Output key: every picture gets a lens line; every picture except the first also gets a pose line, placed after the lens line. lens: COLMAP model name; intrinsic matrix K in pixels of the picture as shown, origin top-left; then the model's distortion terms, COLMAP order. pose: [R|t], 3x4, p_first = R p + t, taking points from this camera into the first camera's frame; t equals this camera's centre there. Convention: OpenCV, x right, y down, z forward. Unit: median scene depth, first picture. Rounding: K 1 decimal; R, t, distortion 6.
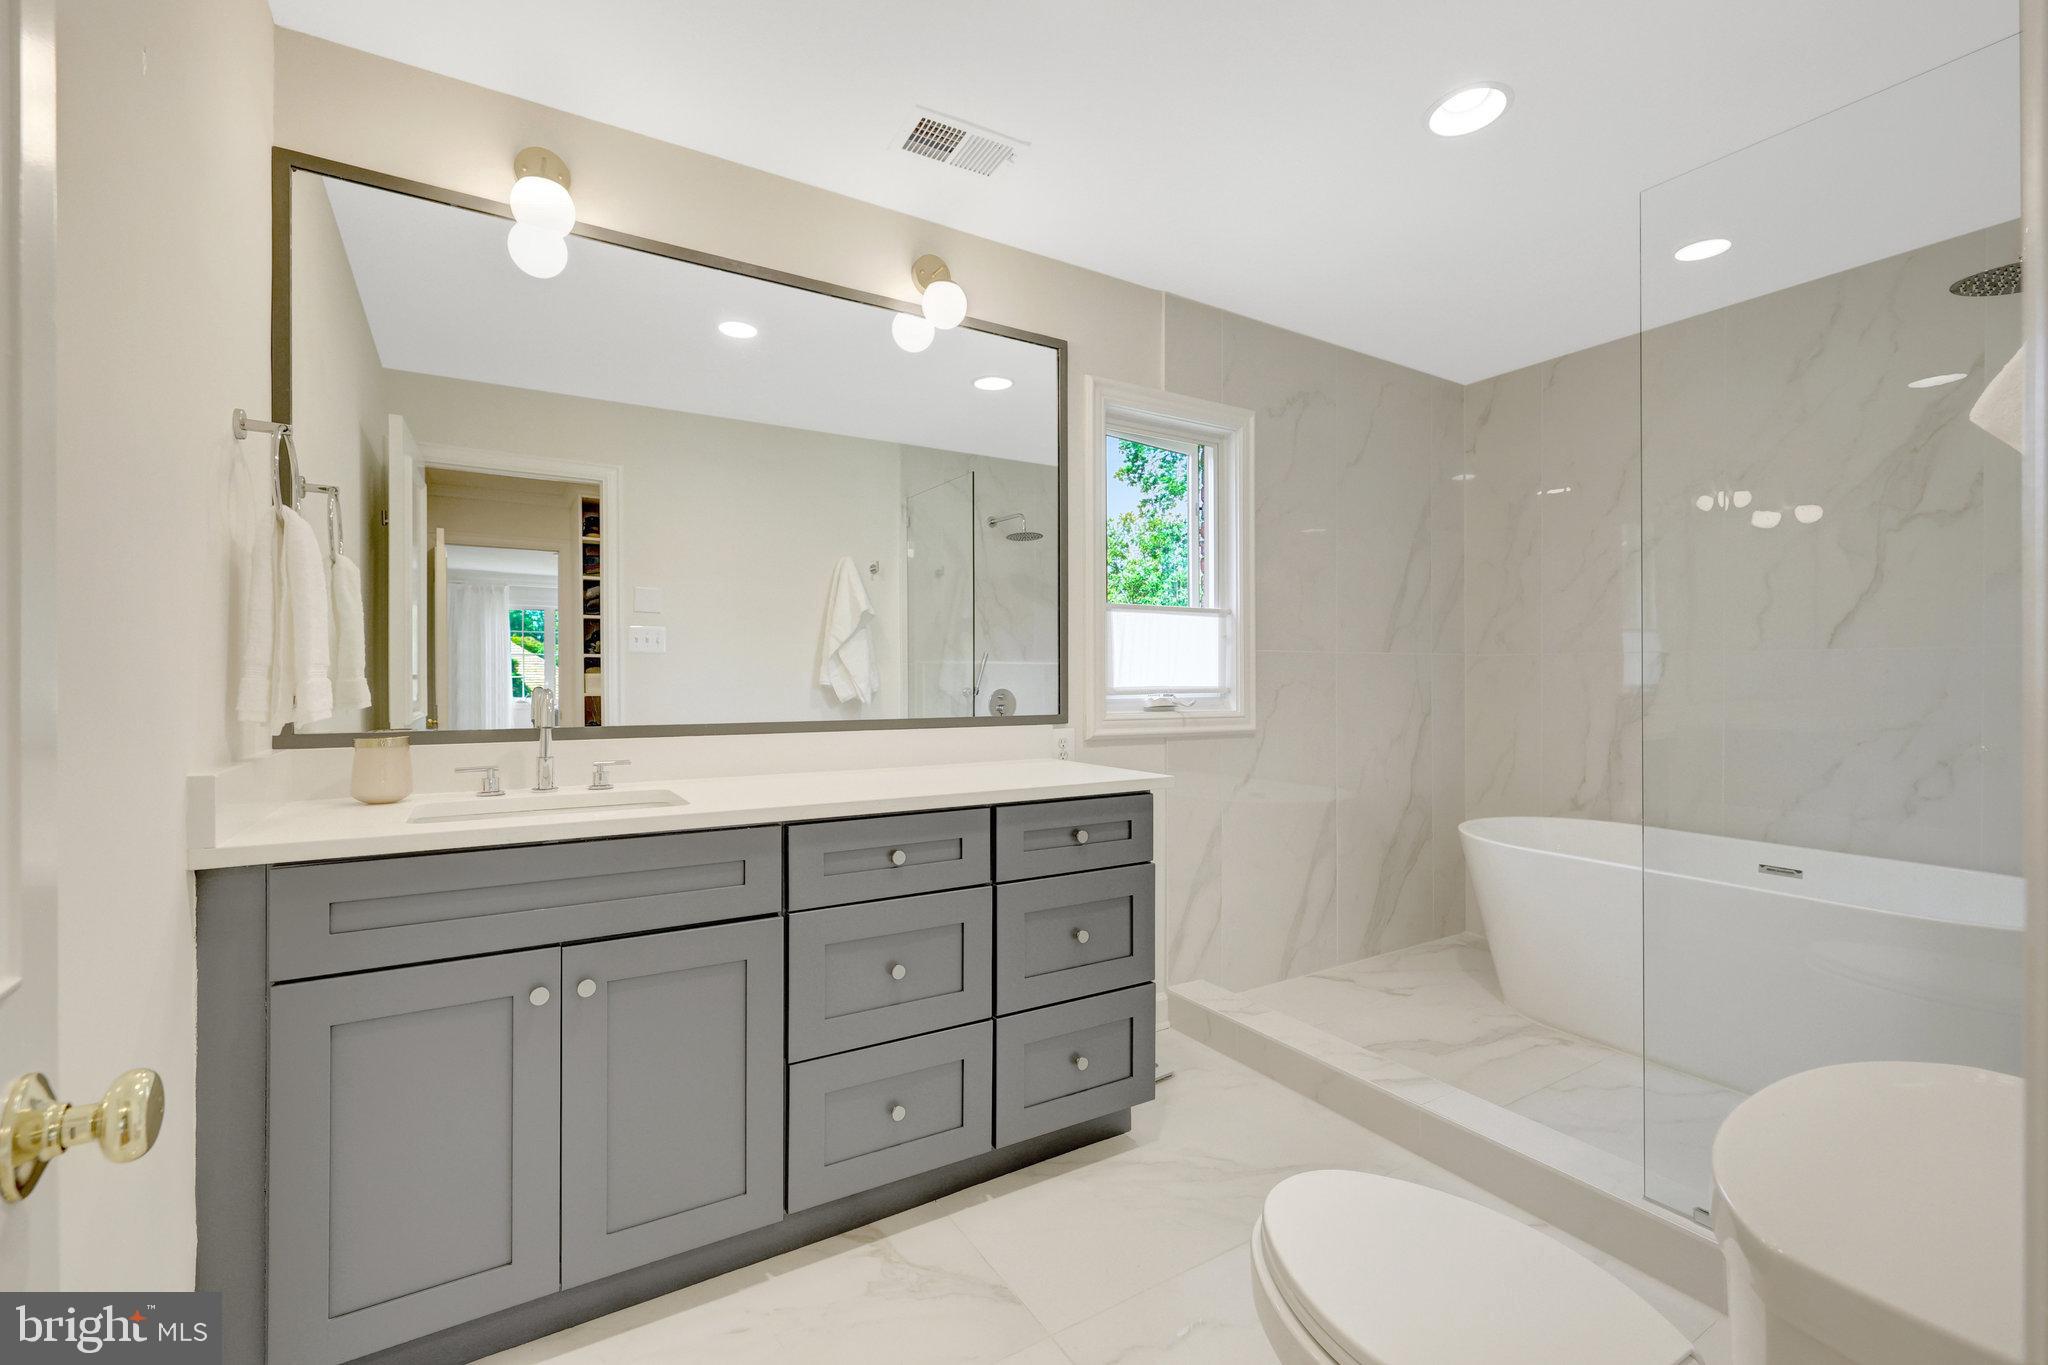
lens RADIAL K [[888.9, 0, 1025.0], [0, 888.9, 683.2], [0, 0, 1]] dist [-0.007173, 0.000949]
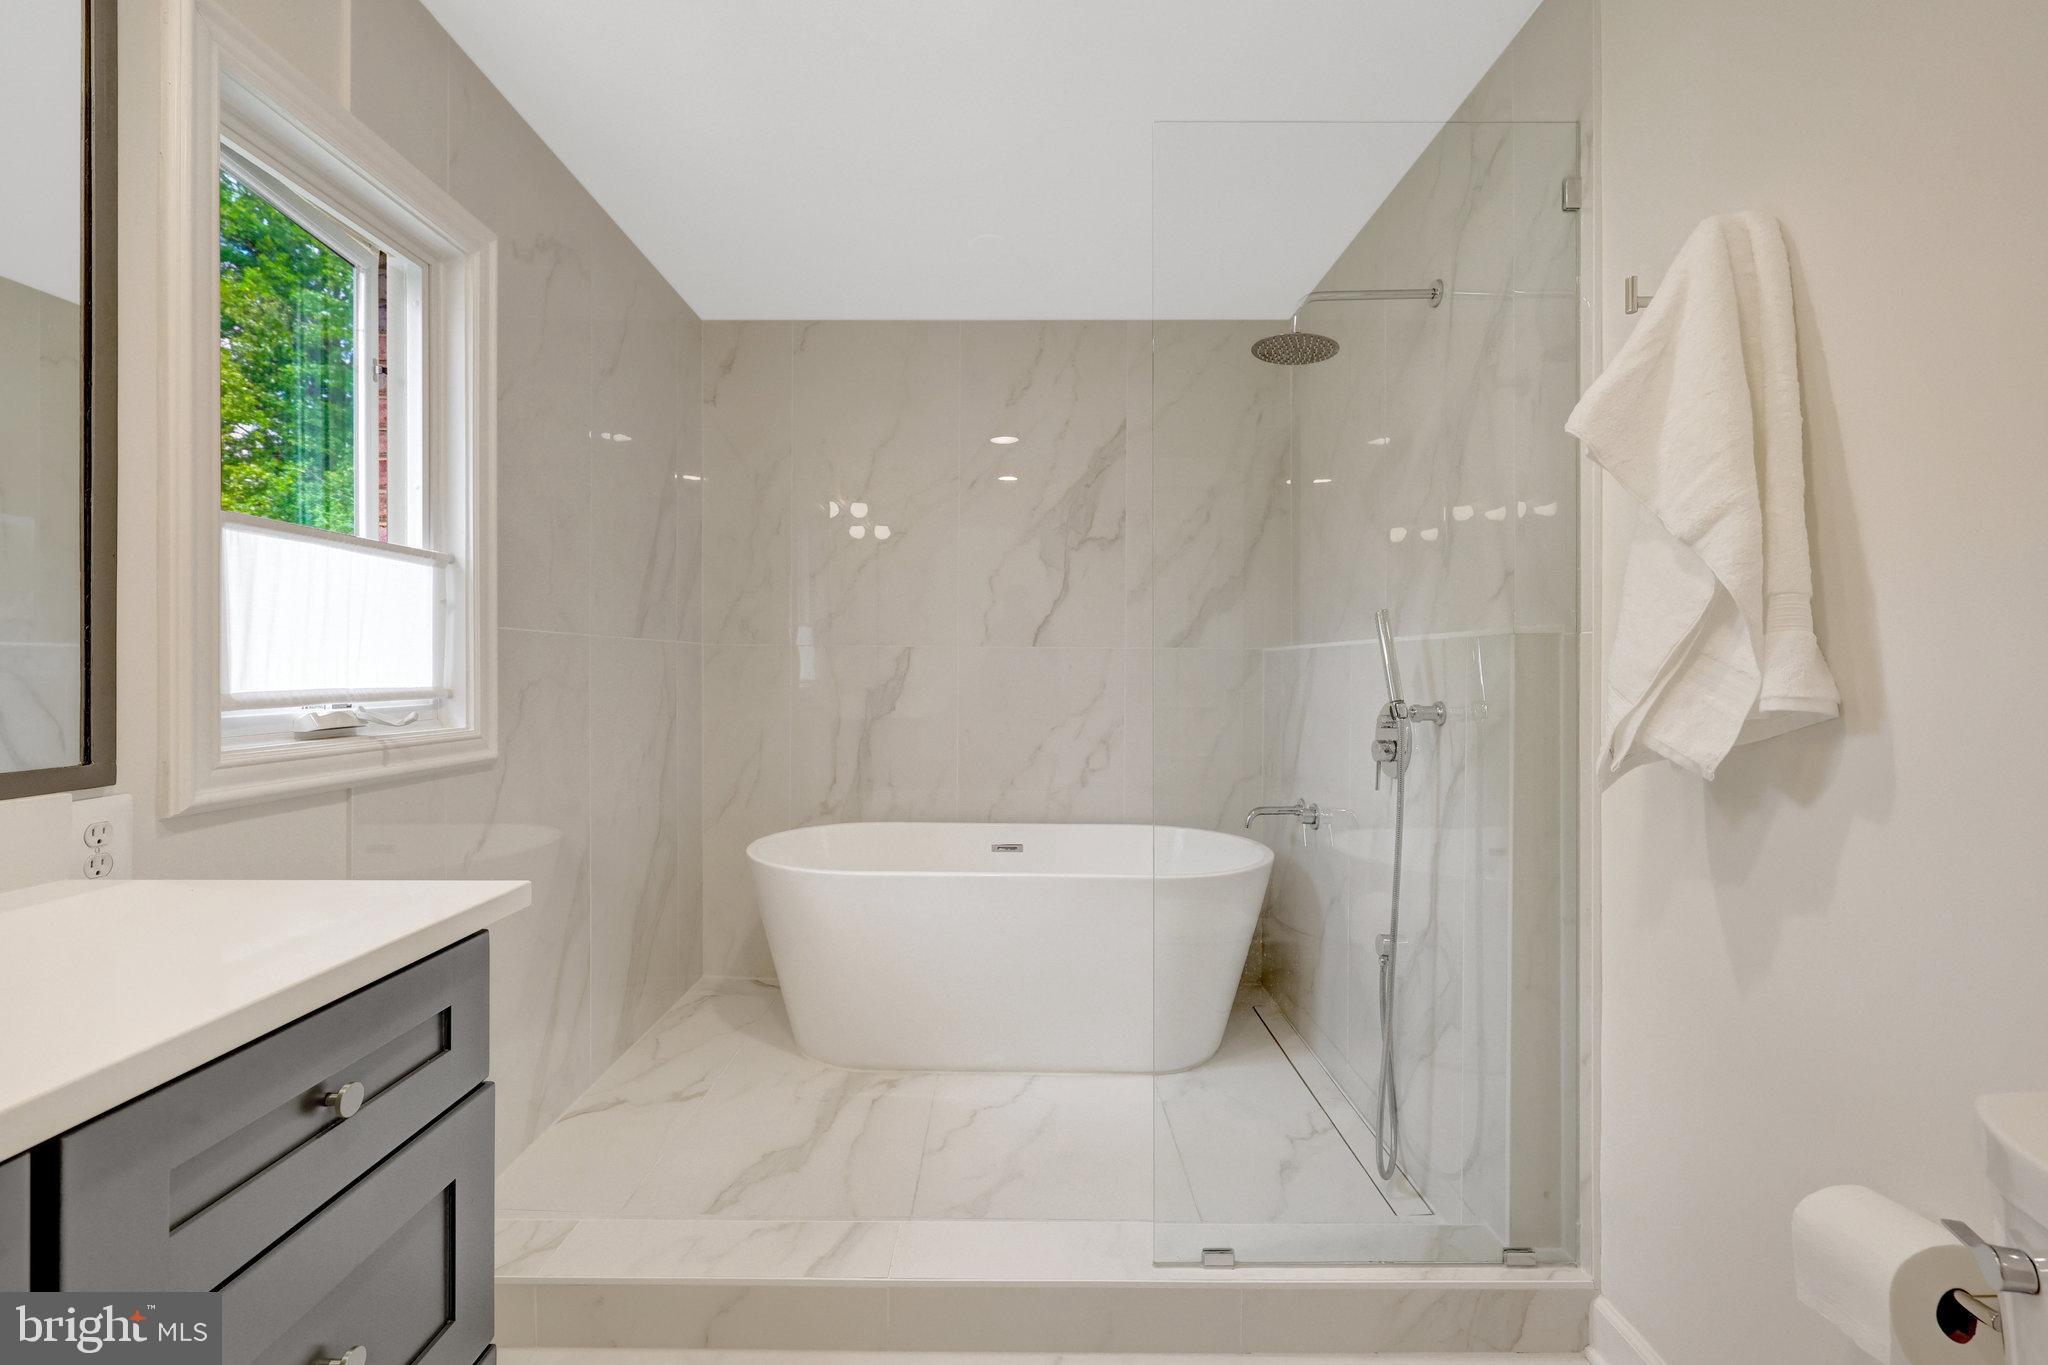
lens RADIAL K [[888.9, 0, 1025.2], [0, 888.9, 668.1], [0, 0, 1]] dist [-0.007173, 0.000949]
pose [[0.518333, 0.003563, 0.855171, -0.076034], [0.000569, 0.999990, -0.004511, -0.006025], [-0.855179, 0.002825, 0.518326, 0.395555]]
